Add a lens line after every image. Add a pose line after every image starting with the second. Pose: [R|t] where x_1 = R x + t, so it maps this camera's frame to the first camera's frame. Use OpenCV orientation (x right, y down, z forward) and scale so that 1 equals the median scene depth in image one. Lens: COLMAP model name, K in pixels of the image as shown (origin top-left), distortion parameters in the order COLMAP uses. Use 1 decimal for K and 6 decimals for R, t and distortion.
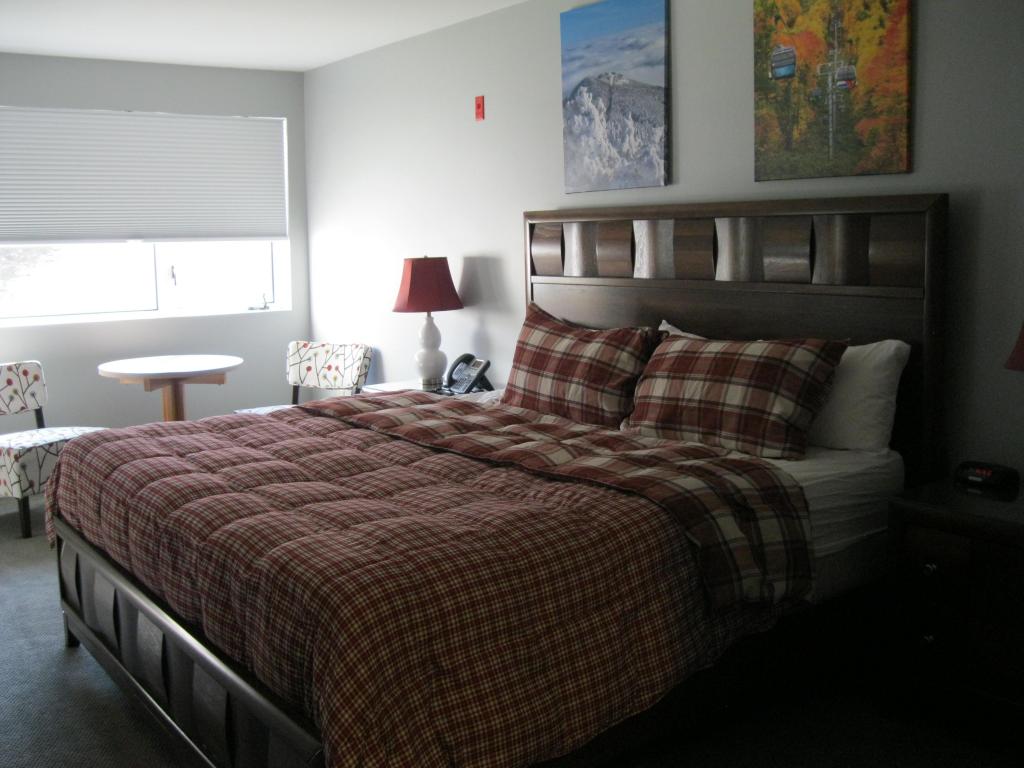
lens RADIAL K [[1049.8, 0, 511.8], [0, 1049.8, 385.2], [0, 0, 1]] dist [-0.095749, 0.000000]
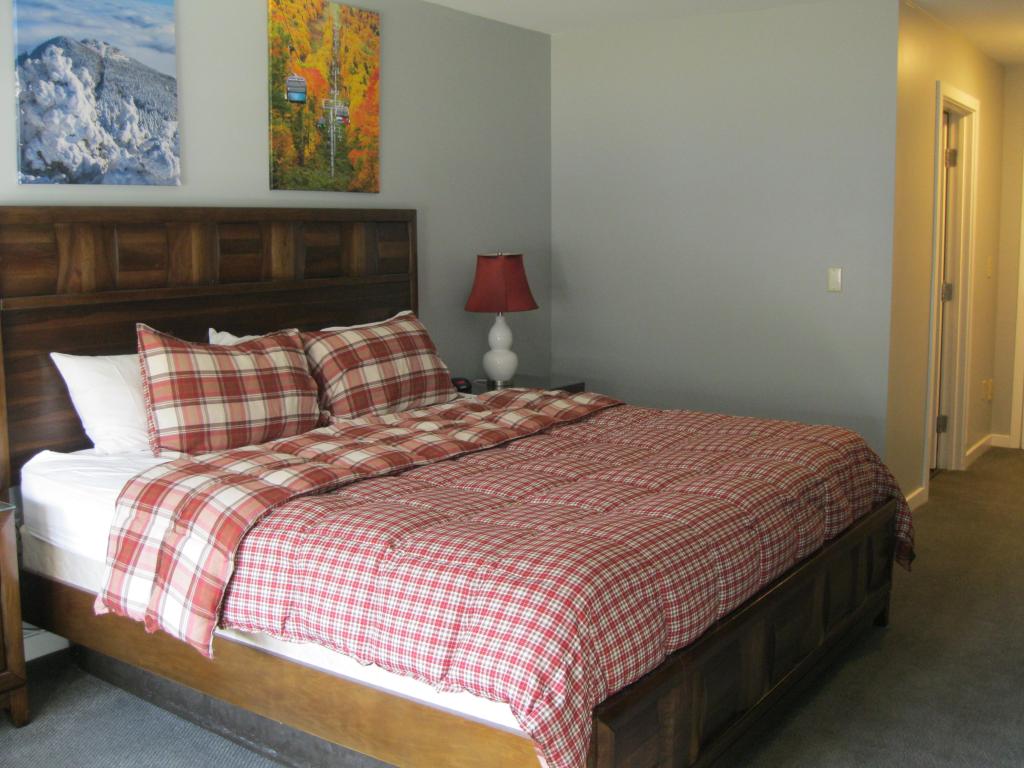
lens RADIAL K [[1049.8, 0, 511.0], [0, 1049.8, 382.0], [0, 0, 1]] dist [-0.095749, 0.000000]
pose [[-0.306963, -0.114506, 0.944808, -0.813157], [0.148477, 0.974819, 0.166382, -0.128929], [-0.940068, 0.191355, -0.282232, 1.000309]]
